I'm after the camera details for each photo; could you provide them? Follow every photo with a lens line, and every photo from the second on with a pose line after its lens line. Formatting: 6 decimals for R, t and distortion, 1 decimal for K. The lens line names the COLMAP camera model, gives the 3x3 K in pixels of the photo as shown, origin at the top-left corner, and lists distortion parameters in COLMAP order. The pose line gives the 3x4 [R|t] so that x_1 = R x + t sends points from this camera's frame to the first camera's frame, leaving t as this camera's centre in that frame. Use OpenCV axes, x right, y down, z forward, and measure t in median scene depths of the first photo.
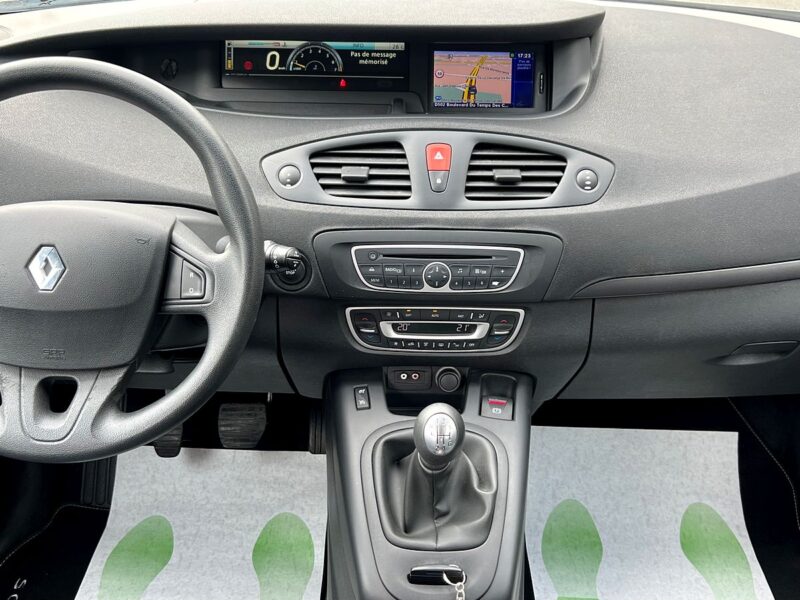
lens RADIAL K [[819.2, 0, 400.0], [0, 819.2, 300.0], [0, 0, 1]] dist [0.171223, -0.567432]
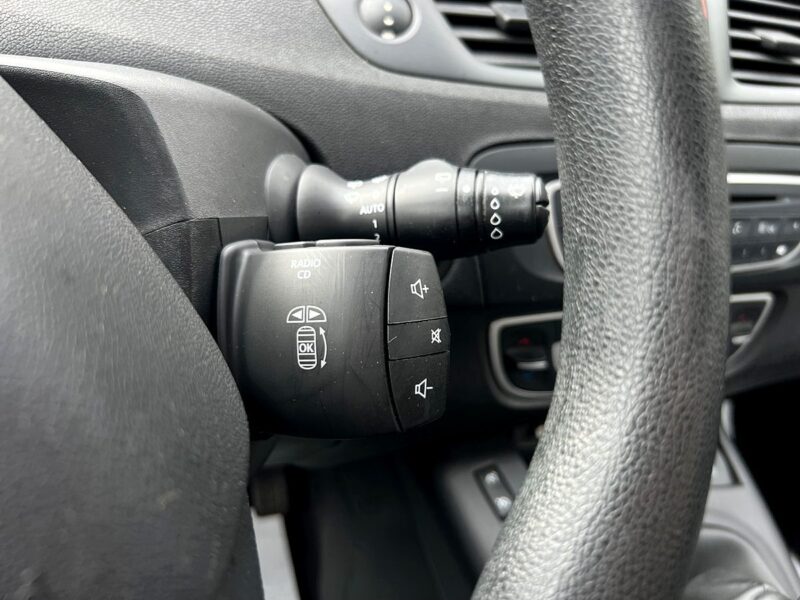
lens RADIAL K [[617.5, 0, 400.0], [0, 617.5, 300.0], [0, 0, 1]] dist [0.068402, -0.120297]
pose [[0.927670, -0.084191, 0.363786, -0.242394], [0.072569, 0.996324, 0.045526, -0.023147], [-0.366282, -0.015833, 0.930369, 0.689301]]
